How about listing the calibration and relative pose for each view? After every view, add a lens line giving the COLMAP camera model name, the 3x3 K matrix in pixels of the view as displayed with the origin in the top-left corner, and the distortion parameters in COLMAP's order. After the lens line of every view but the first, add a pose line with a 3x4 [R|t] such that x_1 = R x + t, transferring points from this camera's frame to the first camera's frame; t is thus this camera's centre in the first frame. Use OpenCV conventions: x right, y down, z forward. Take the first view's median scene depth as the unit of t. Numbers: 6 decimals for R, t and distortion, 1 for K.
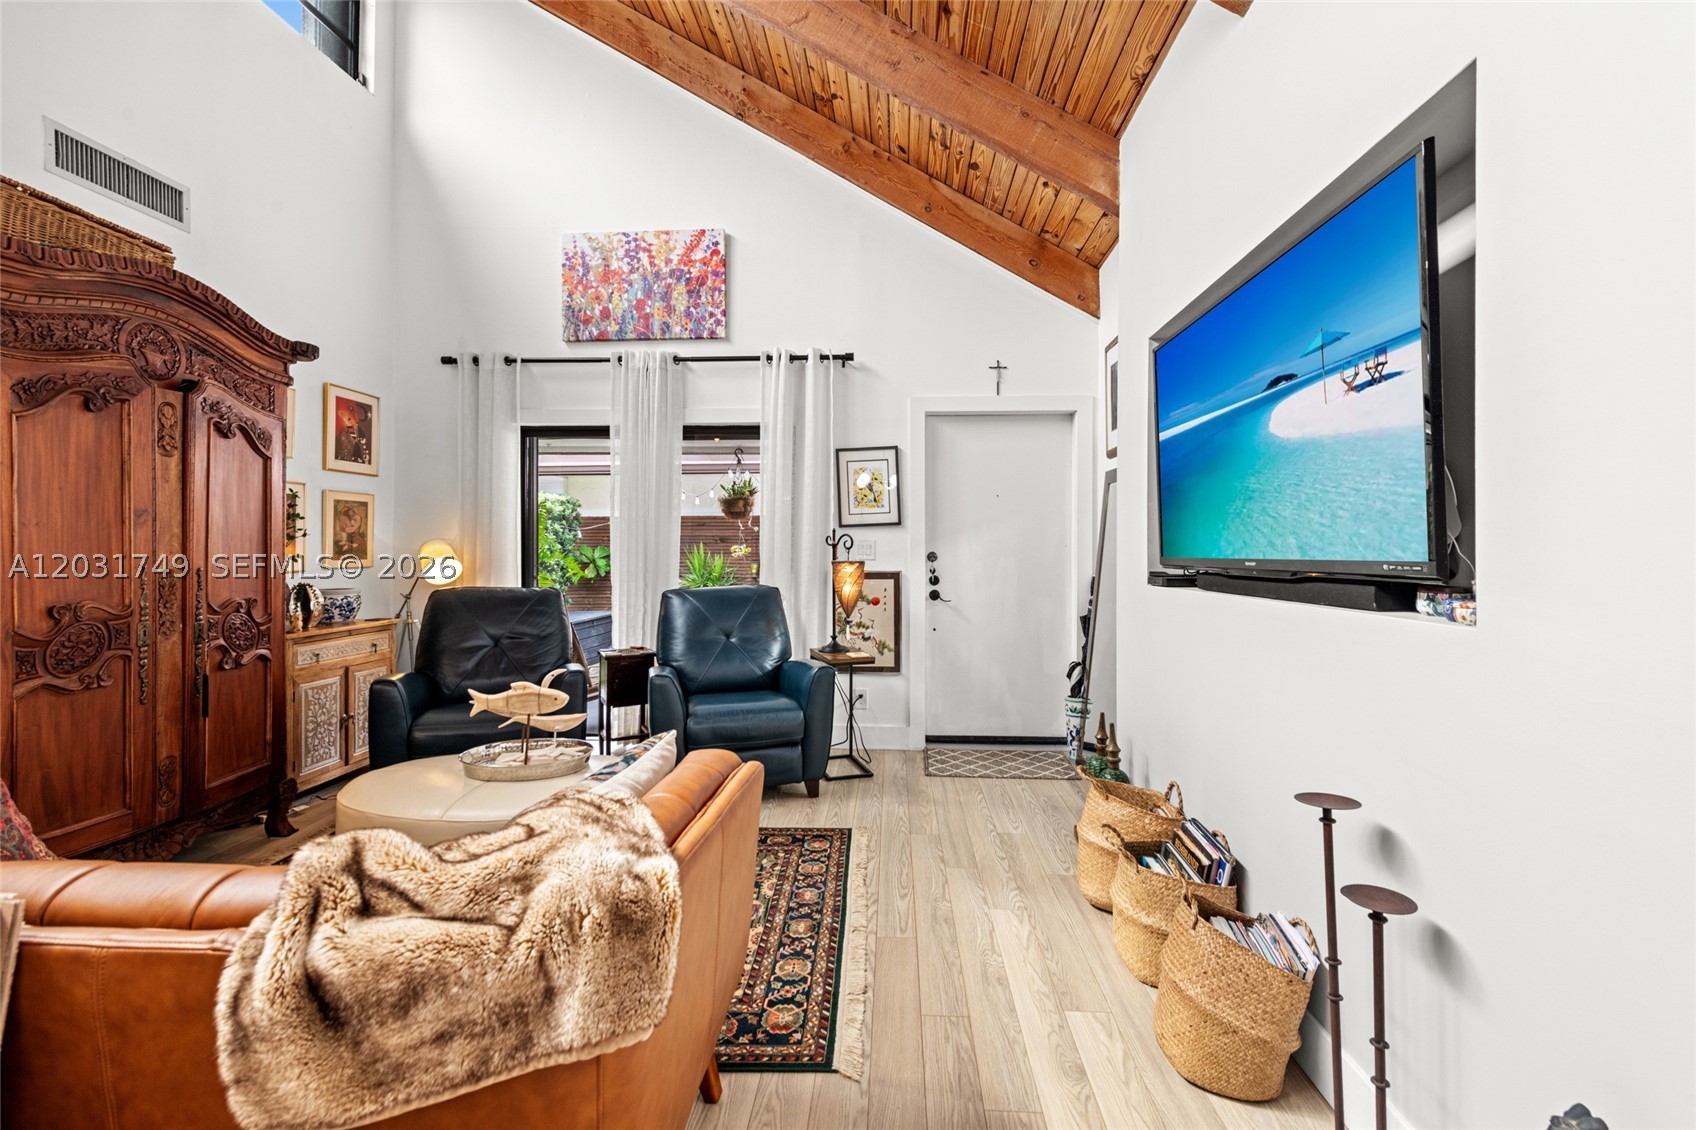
lens RADIAL K [[732.2, 0, 854.3], [0, 732.2, 553.0], [0, 0, 1]] dist [0.012098, -0.005142]
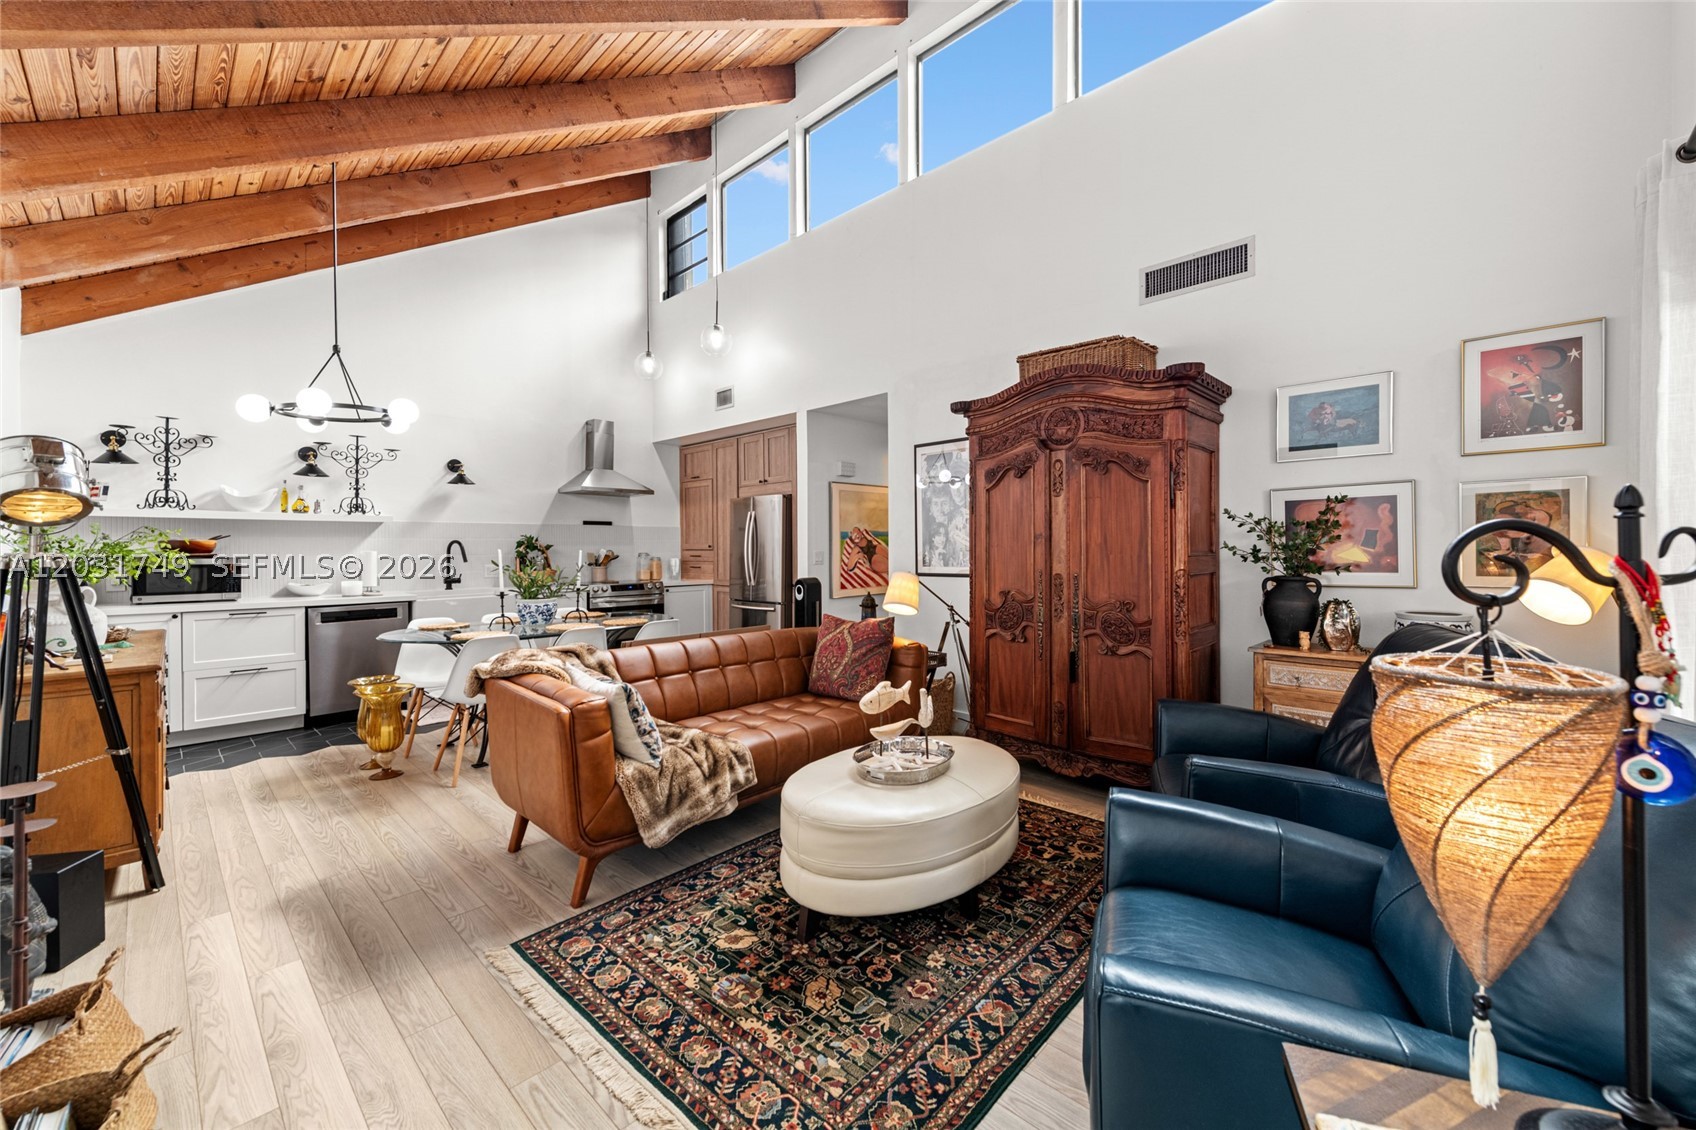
lens RADIAL K [[672.2, 0, 855.7], [0, 672.2, 548.4], [0, 0, 1]] dist [0.013451, -0.003734]
pose [[-0.646133, 0.001336, -0.763224, 0.312707], [-0.000624, 0.999997, 0.002279, -0.027427], [0.763225, 0.001948, -0.646130, 1.397809]]
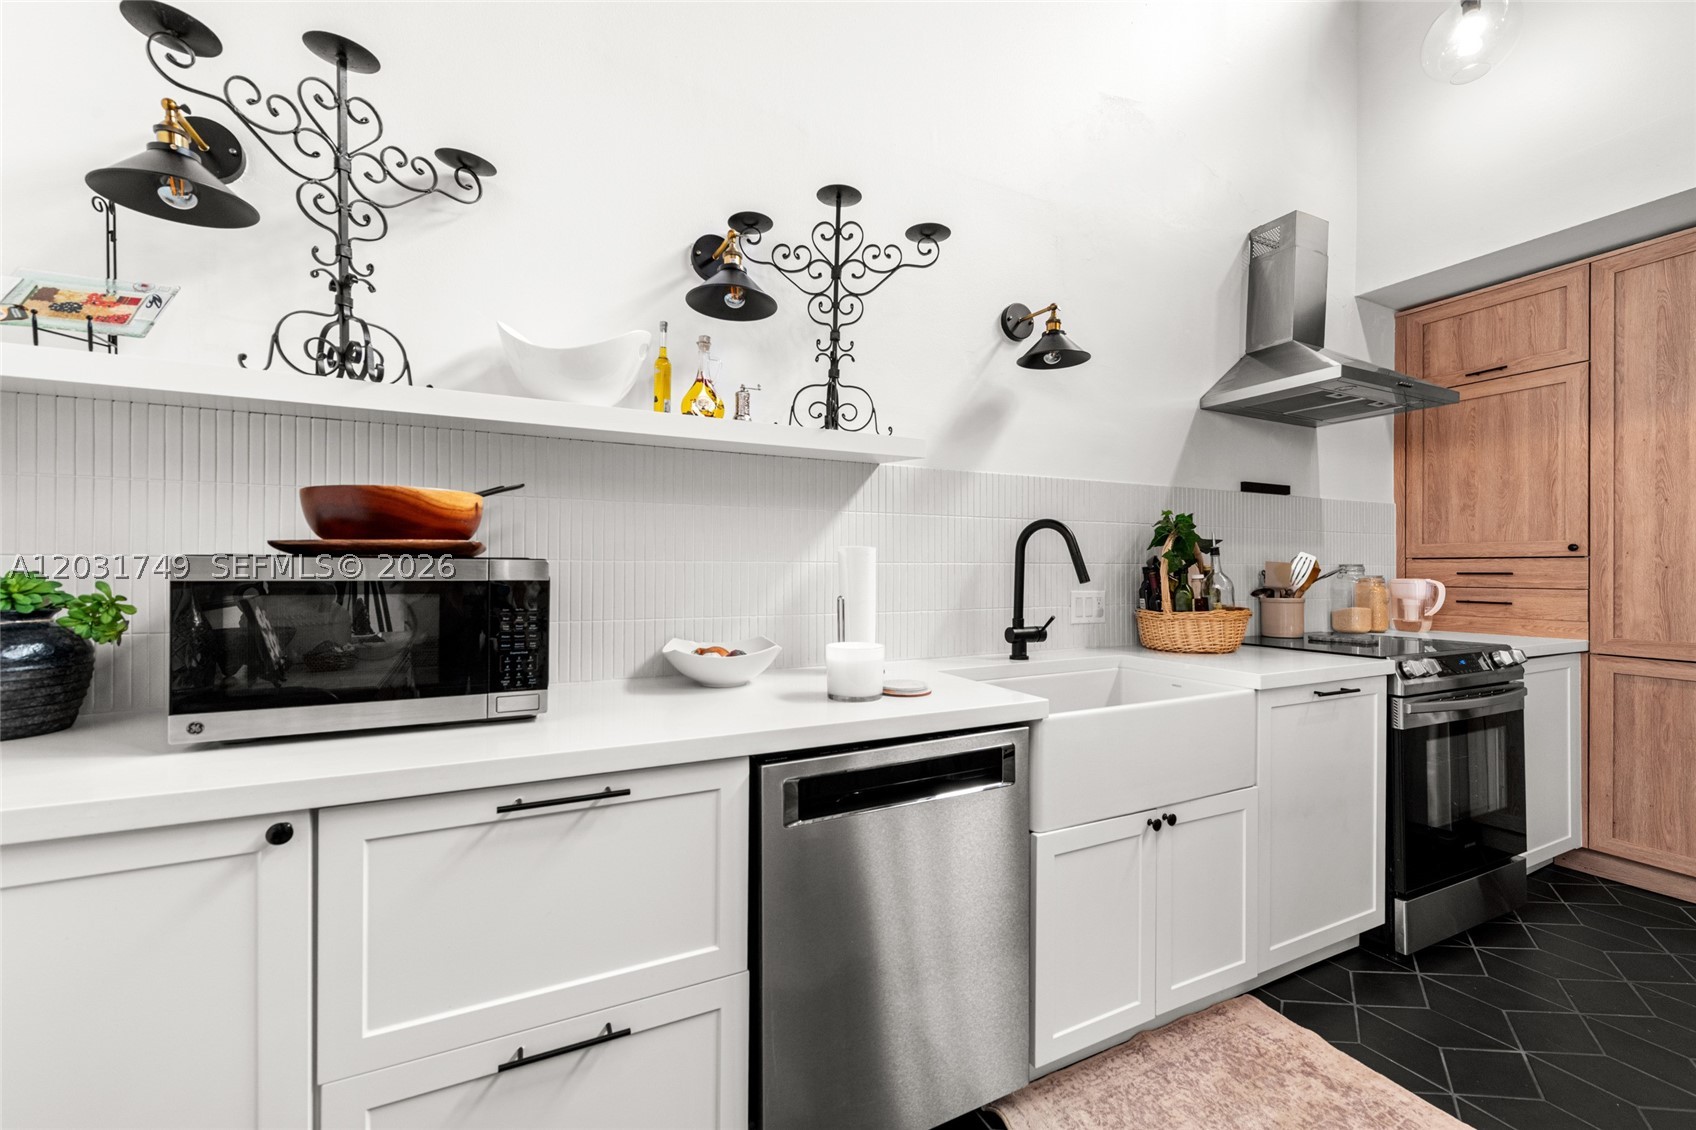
lens RADIAL K [[672.2, 0, 847.4], [0, 672.2, 570.4], [0, 0, 1]] dist [0.013451, -0.003734]
pose [[-0.869079, -0.003203, -0.494662, 0.066634], [-0.007096, 0.999957, 0.005991, 0.004282], [0.494622, 0.008717, -0.869065, -0.342905]]
